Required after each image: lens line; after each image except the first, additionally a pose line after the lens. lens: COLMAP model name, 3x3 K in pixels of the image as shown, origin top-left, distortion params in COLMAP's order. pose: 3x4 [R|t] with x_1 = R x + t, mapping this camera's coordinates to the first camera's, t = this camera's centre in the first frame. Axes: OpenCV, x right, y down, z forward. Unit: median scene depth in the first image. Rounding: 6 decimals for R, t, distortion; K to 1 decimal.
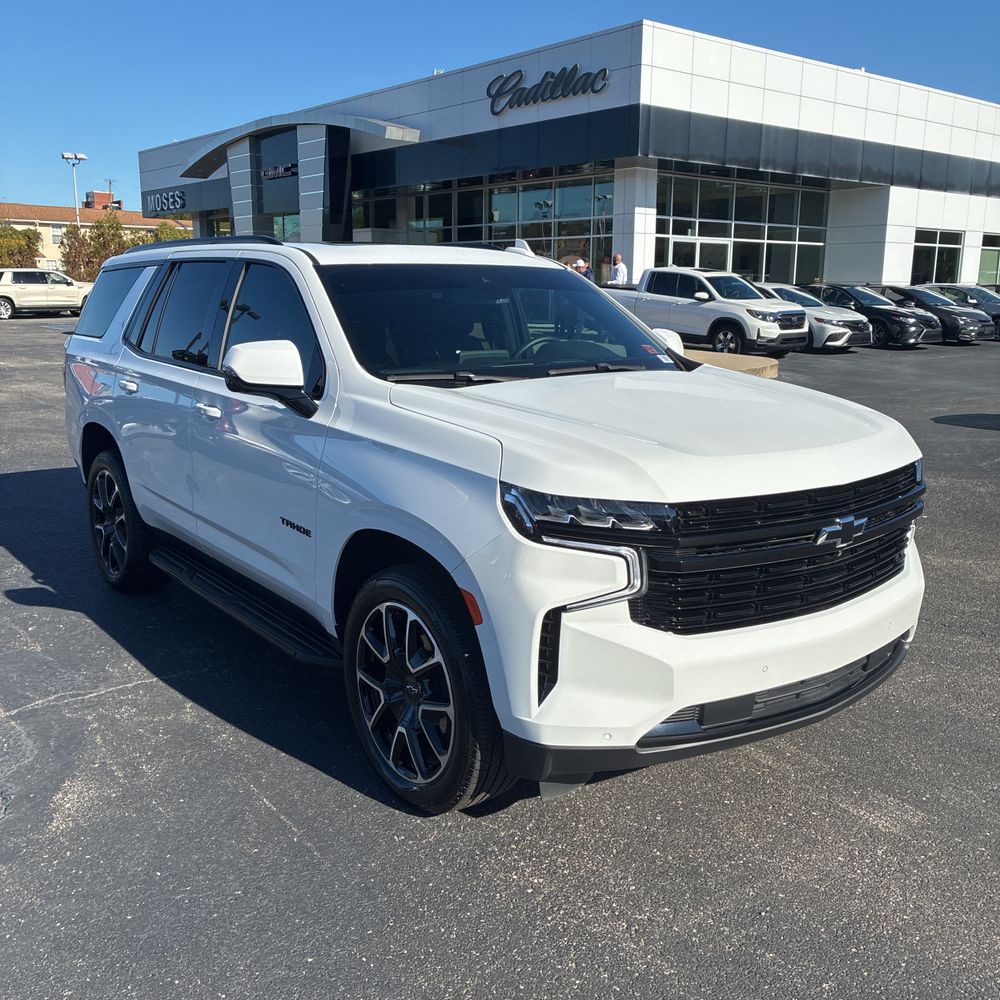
lens RADIAL K [[989.6, 0, 484.3], [0, 989.6, 495.9], [0, 0, 1]] dist [0.112977, -0.177642]
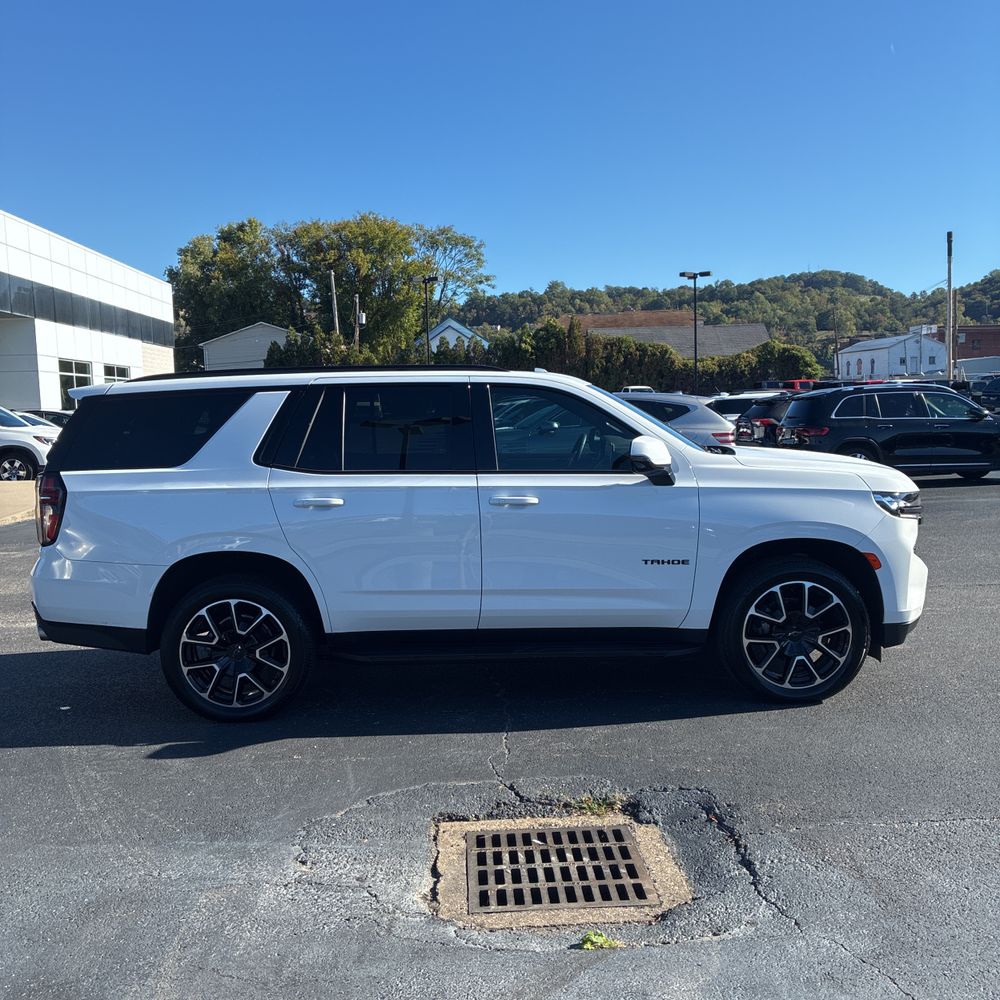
lens RADIAL K [[1008.3, 0, 500.0], [0, 1008.3, 500.0], [0, 0, 1]] dist [0.030398, 0.003051]
pose [[0.592770, -0.097889, 0.799401, -1.053305], [0.193984, 0.980717, -0.023751, -0.048670], [-0.781661, 0.169150, 0.600329, 0.211726]]
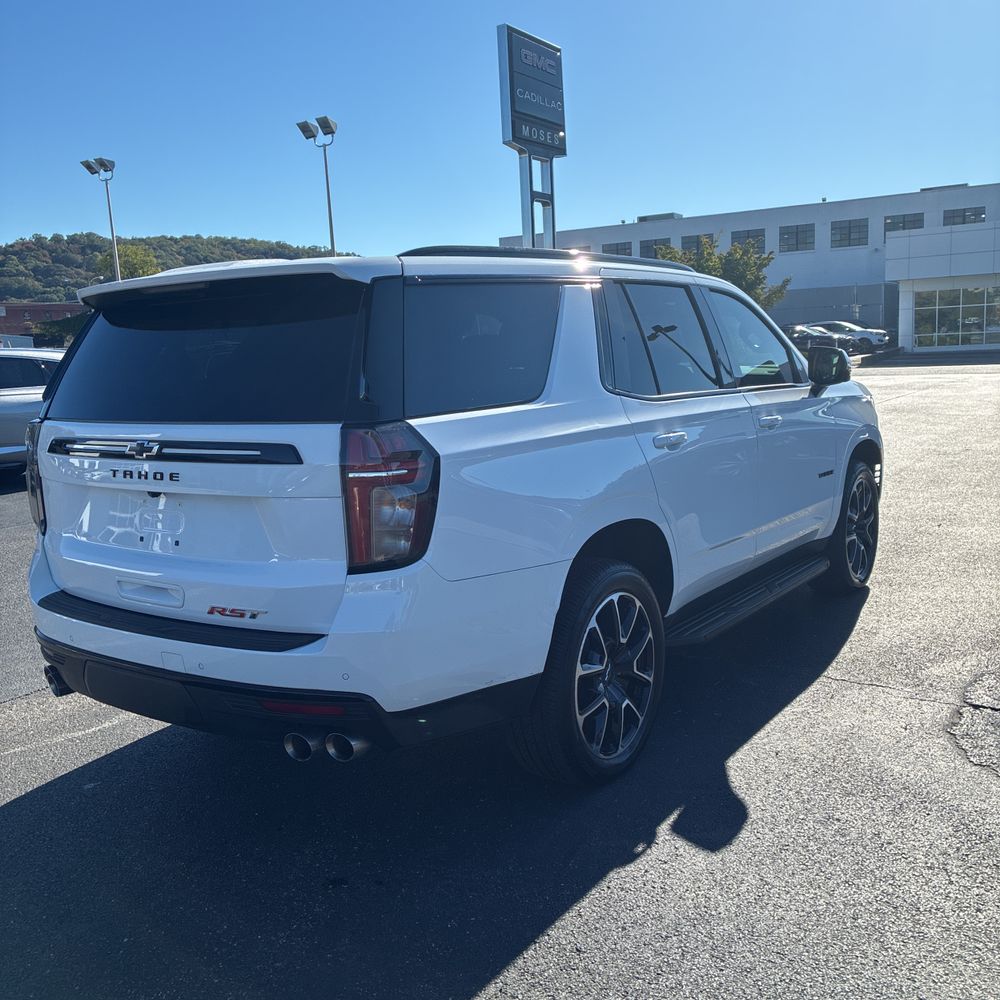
lens RADIAL K [[1008.3, 0, 500.0], [0, 1008.3, 500.0], [0, 0, 1]] dist [0.030398, 0.003051]
pose [[-0.301181, -0.135807, 0.943847, -1.014540], [0.237918, 0.947801, 0.212295, -0.252398], [-0.923410, 0.288497, -0.253149, 1.292508]]
